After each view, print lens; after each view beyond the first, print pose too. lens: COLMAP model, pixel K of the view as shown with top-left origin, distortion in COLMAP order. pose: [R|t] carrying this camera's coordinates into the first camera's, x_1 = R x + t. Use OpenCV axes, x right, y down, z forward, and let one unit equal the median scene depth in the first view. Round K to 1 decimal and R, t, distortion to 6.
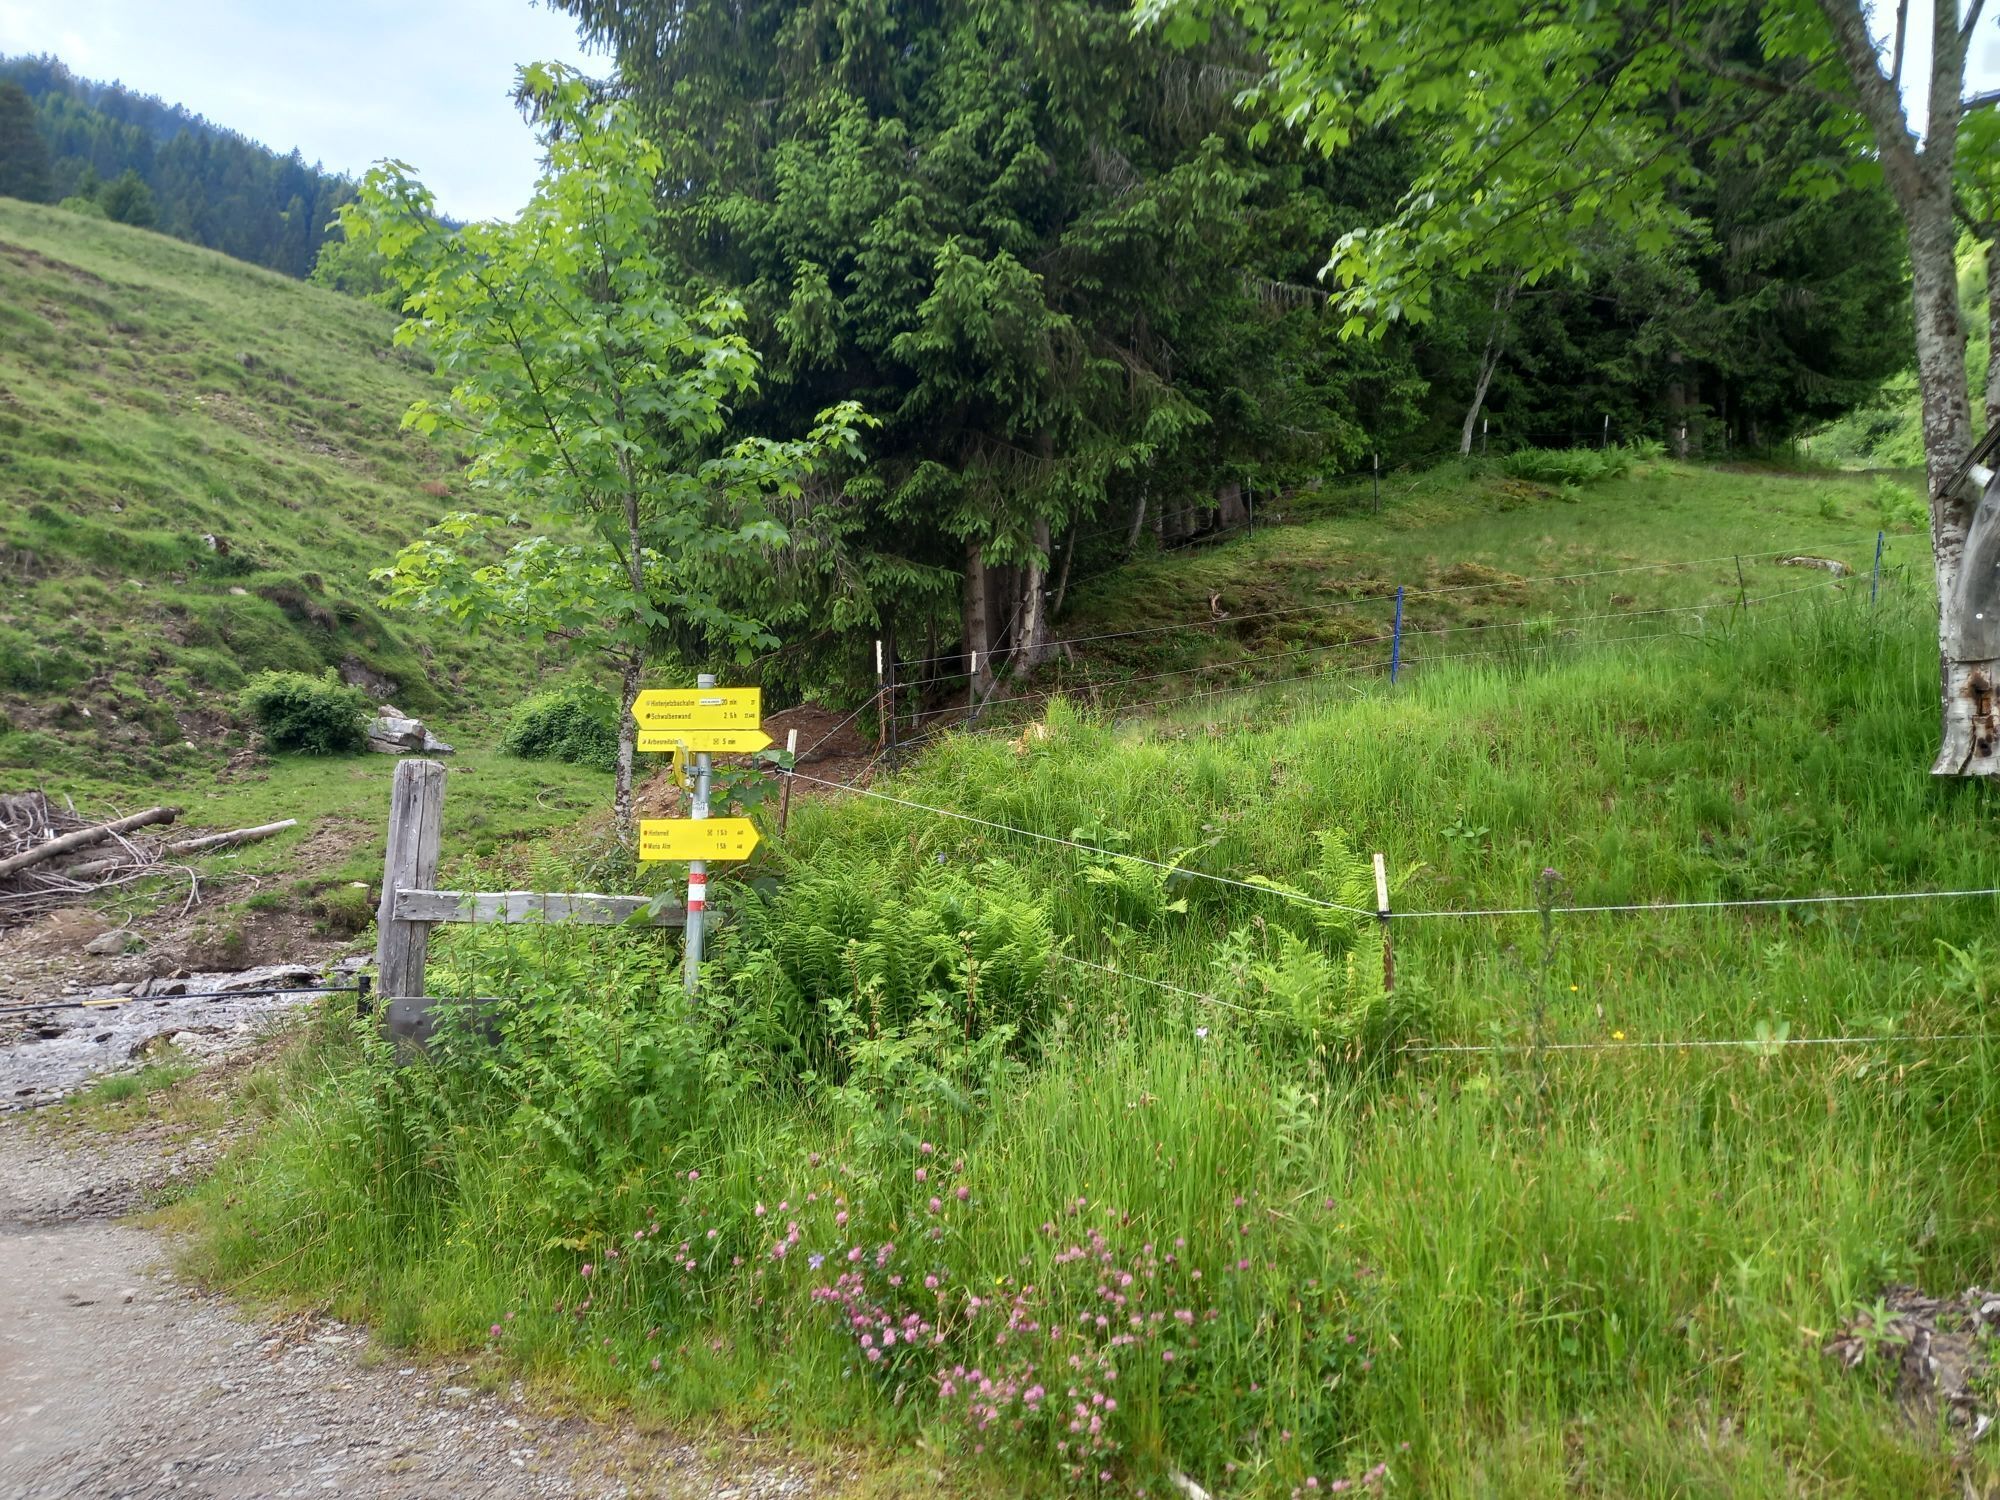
lens RADIAL K [[1461.7, 0, 1011.8], [0, 1461.7, 759.9], [0, 0, 1]] dist [0.100181, -0.105130]
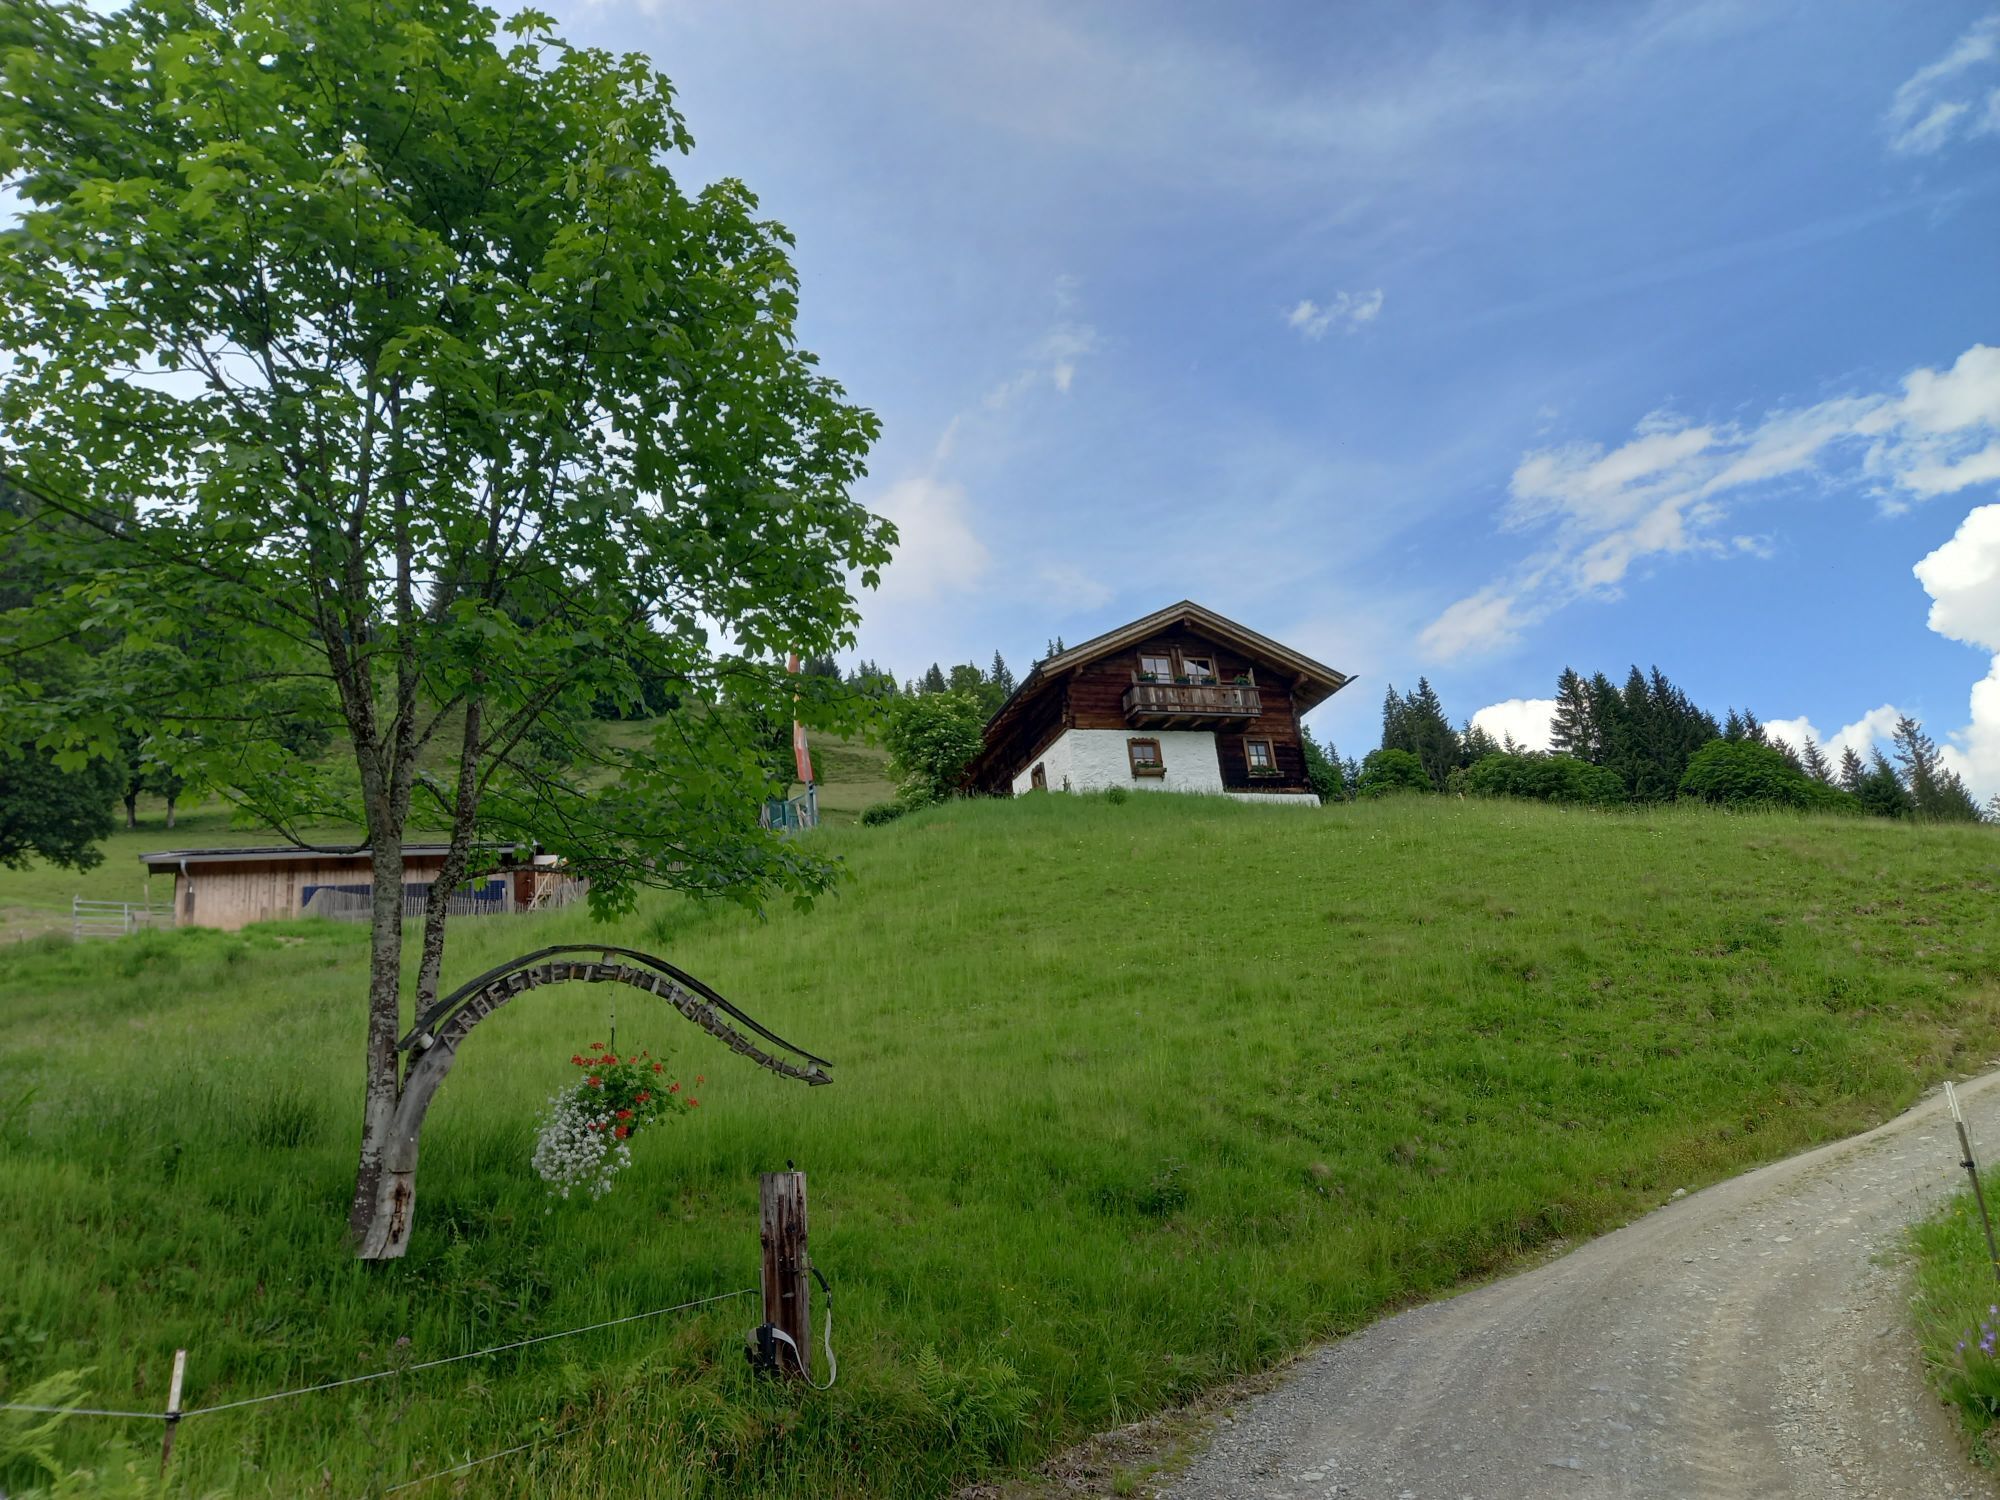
lens RADIAL K [[1461.7, 0, 1011.8], [0, 1461.7, 759.9], [0, 0, 1]] dist [0.100181, -0.105130]
pose [[0.084480, 0.295617, 0.951564, -0.727277], [0.025545, 0.954021, -0.298648, -0.002887], [-0.996098, 0.049537, 0.073044, 0.294323]]
